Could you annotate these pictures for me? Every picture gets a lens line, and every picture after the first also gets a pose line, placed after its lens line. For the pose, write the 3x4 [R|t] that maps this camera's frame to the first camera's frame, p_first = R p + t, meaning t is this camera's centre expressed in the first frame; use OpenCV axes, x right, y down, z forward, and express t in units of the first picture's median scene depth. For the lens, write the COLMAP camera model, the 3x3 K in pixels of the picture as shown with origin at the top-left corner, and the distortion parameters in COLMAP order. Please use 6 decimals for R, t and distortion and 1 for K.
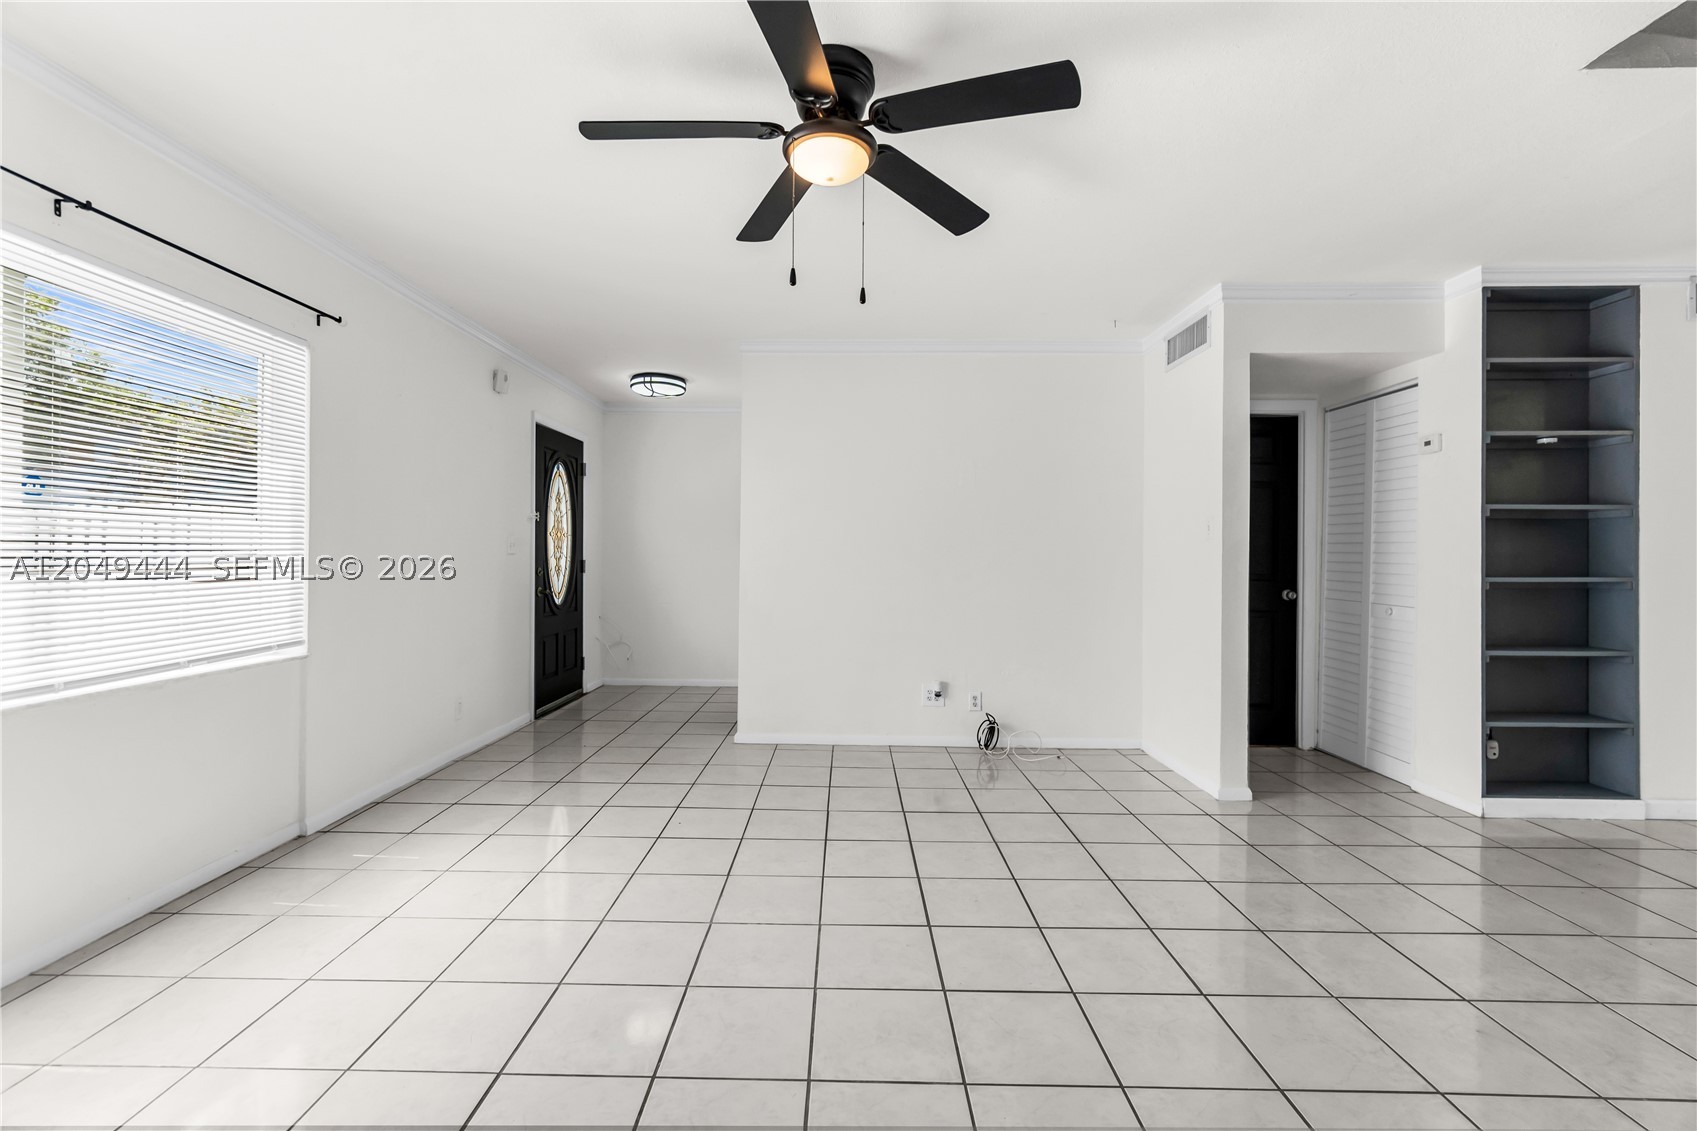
lens RADIAL K [[739.3, 0, 837.1], [0, 739.3, 555.4], [0, 0, 1]] dist [-0.003862, 0.002054]
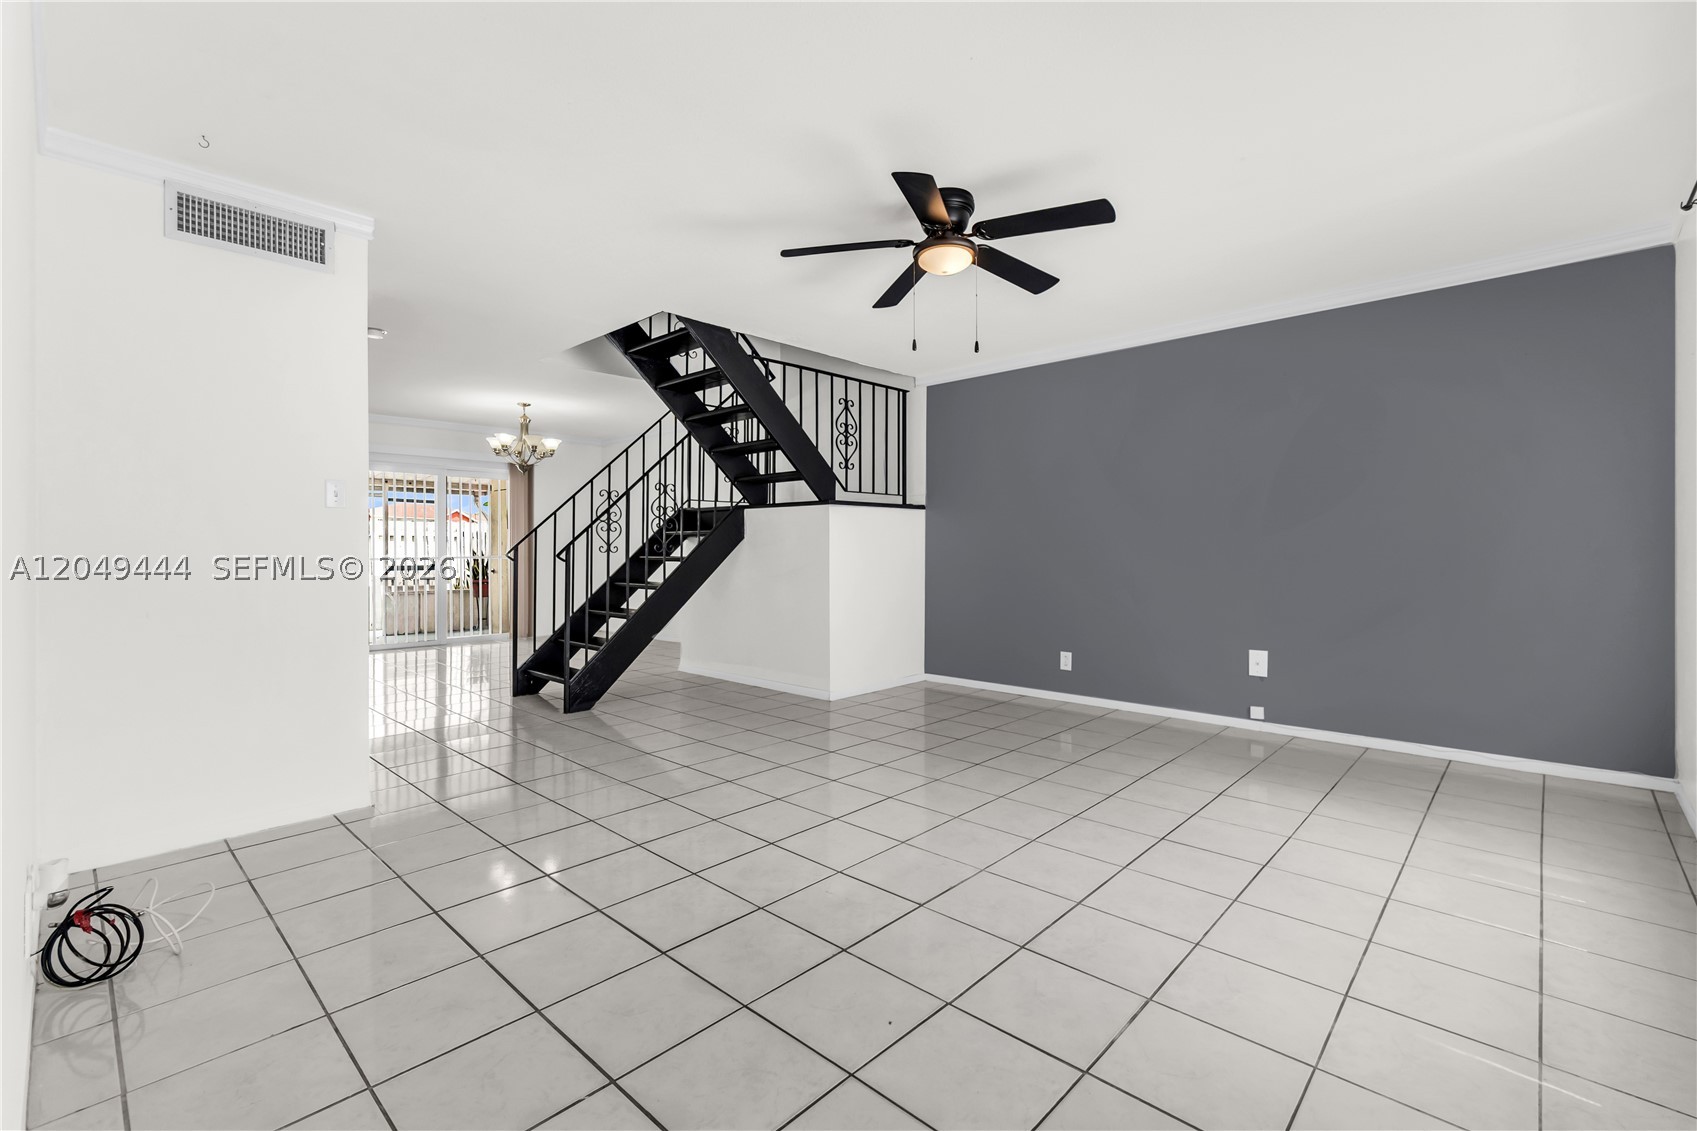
lens RADIAL K [[739.3, 0, 831.7], [0, 739.3, 555.1], [0, 0, 1]] dist [-0.003862, 0.002054]
pose [[-0.731723, -0.012416, 0.681489, -0.484974], [-0.002246, 0.999873, 0.015805, 0.018048], [-0.681599, 0.010034, -0.731657, 1.283687]]
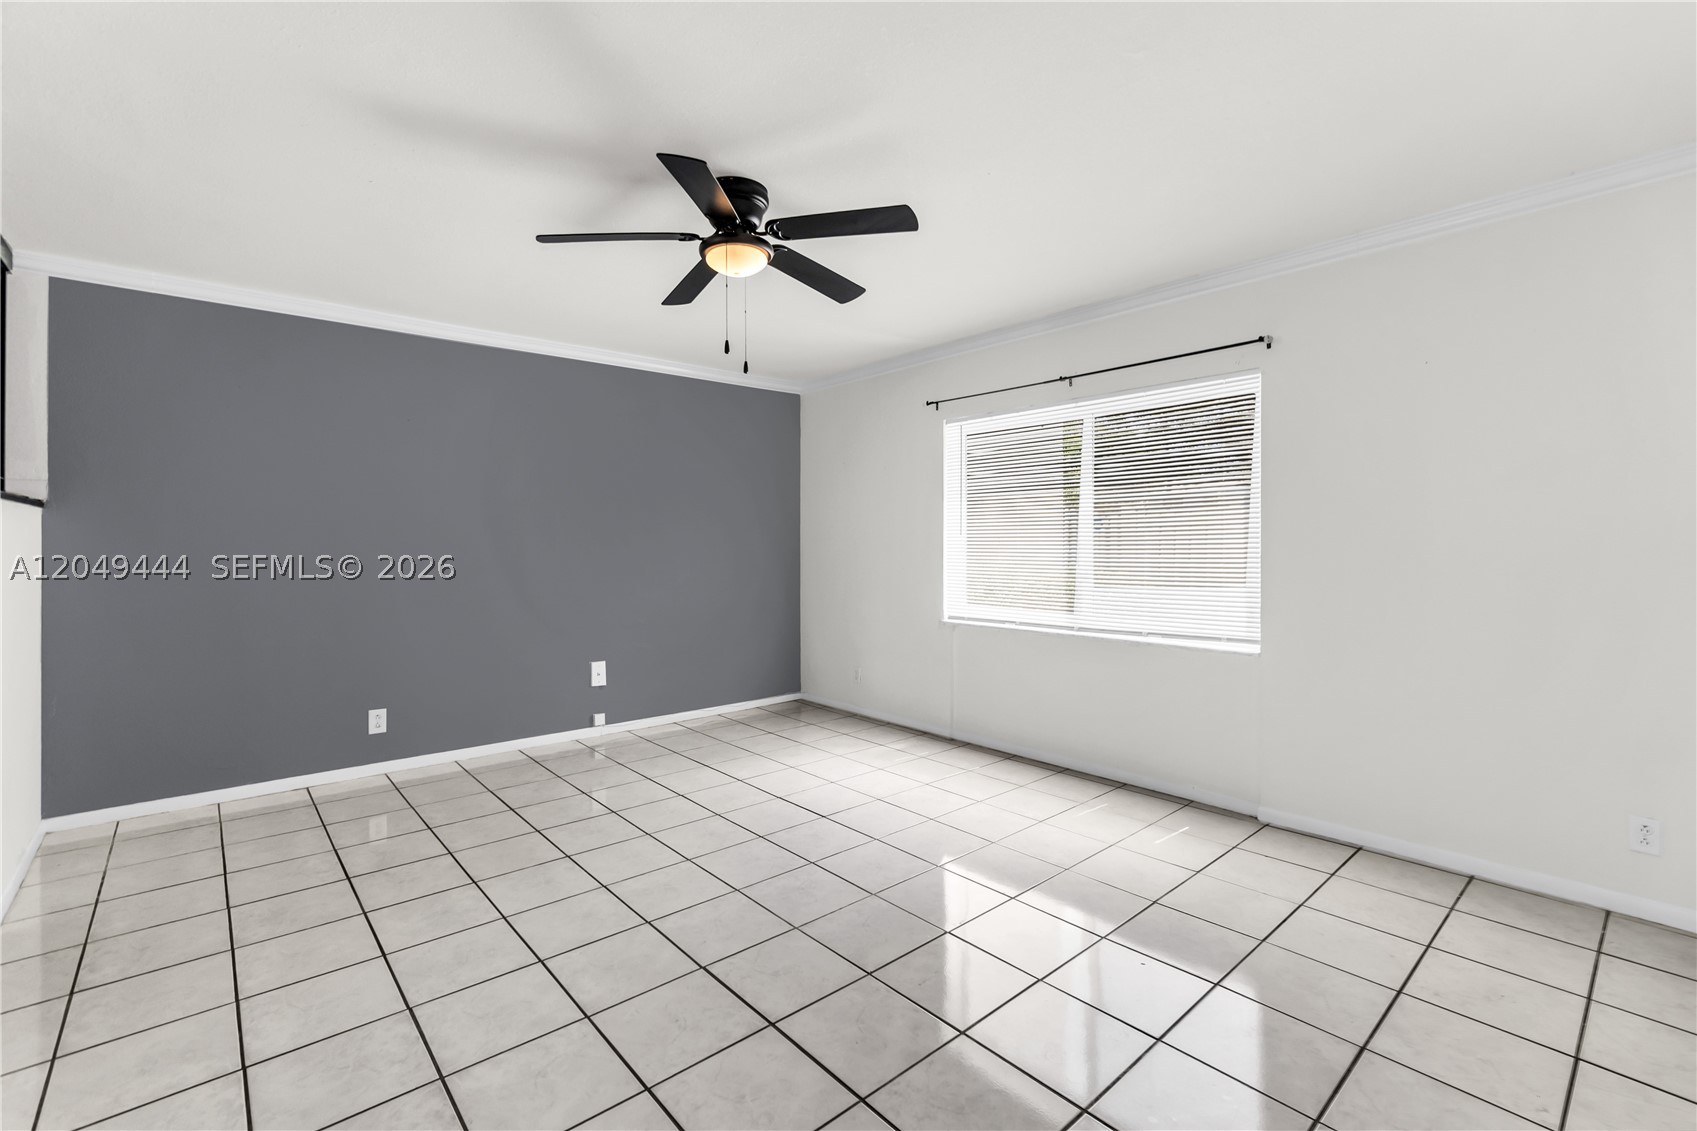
lens RADIAL K [[739.3, 0, 843.0], [0, 739.3, 544.4], [0, 0, 1]] dist [-0.003862, 0.002054]
pose [[-0.742337, -0.005743, -0.670002, 0.410074], [-0.004909, 0.999983, -0.003132, -0.018947], [0.670009, 0.000964, -0.742353, 1.201616]]
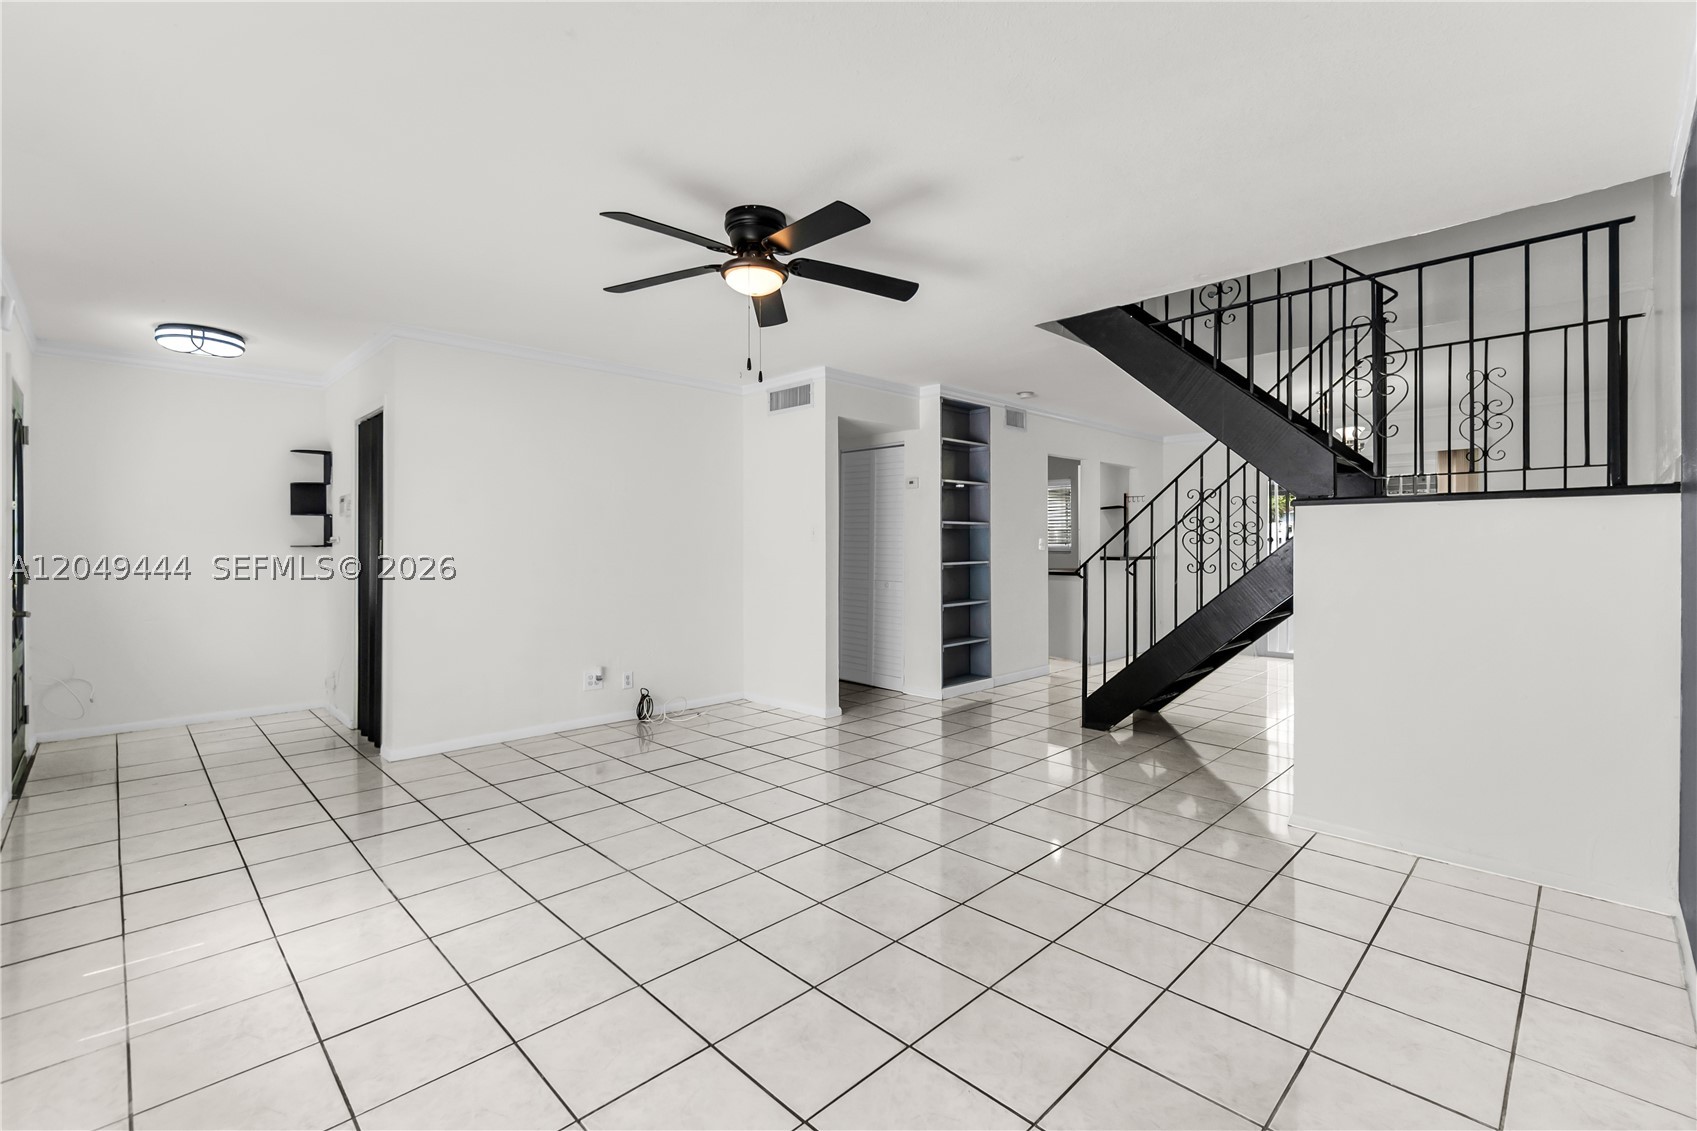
lens RADIAL K [[739.3, 0, 839.6], [0, 739.3, 553.1], [0, 0, 1]] dist [-0.003862, 0.002054]
pose [[0.698864, -0.015495, 0.715087, -0.513506], [0.005898, 0.999856, 0.015901, -0.021243], [-0.715231, -0.006895, 0.698855, -0.047674]]
